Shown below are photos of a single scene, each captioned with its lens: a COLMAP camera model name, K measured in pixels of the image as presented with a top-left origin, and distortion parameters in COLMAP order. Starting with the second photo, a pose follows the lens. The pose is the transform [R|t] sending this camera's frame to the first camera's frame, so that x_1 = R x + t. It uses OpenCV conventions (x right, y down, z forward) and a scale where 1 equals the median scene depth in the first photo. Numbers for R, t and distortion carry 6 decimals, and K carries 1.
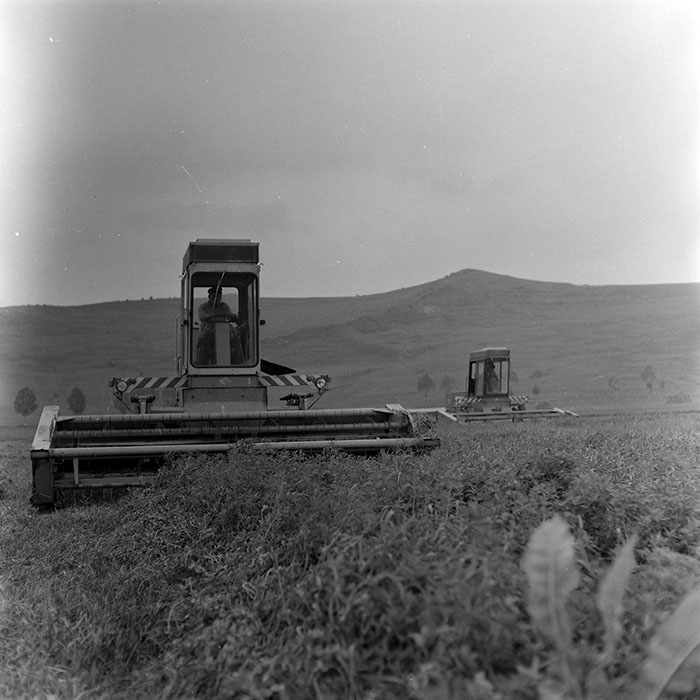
lens RADIAL K [[1173.7, 0, 344.3], [0, 1173.7, 354.4], [0, 0, 1]] dist [-0.023436, 0.000000]
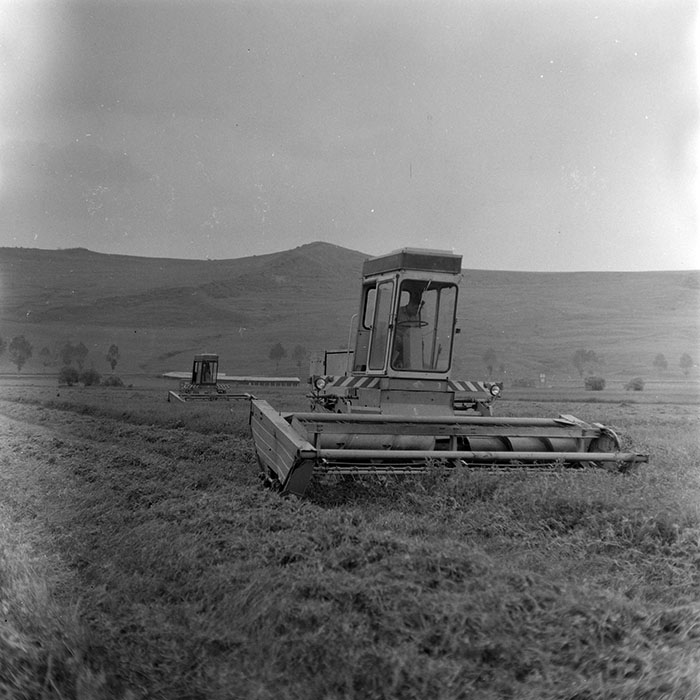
lens RADIAL K [[1173.7, 0, 347.5], [0, 1173.7, 350.0], [0, 0, 1]] dist [-0.023436, 0.000000]
pose [[0.984375, 0.063906, 0.164081, -0.335728], [-0.068296, 0.997439, 0.021247, -0.025613], [-0.162303, -0.032121, 0.986218, -0.018084]]
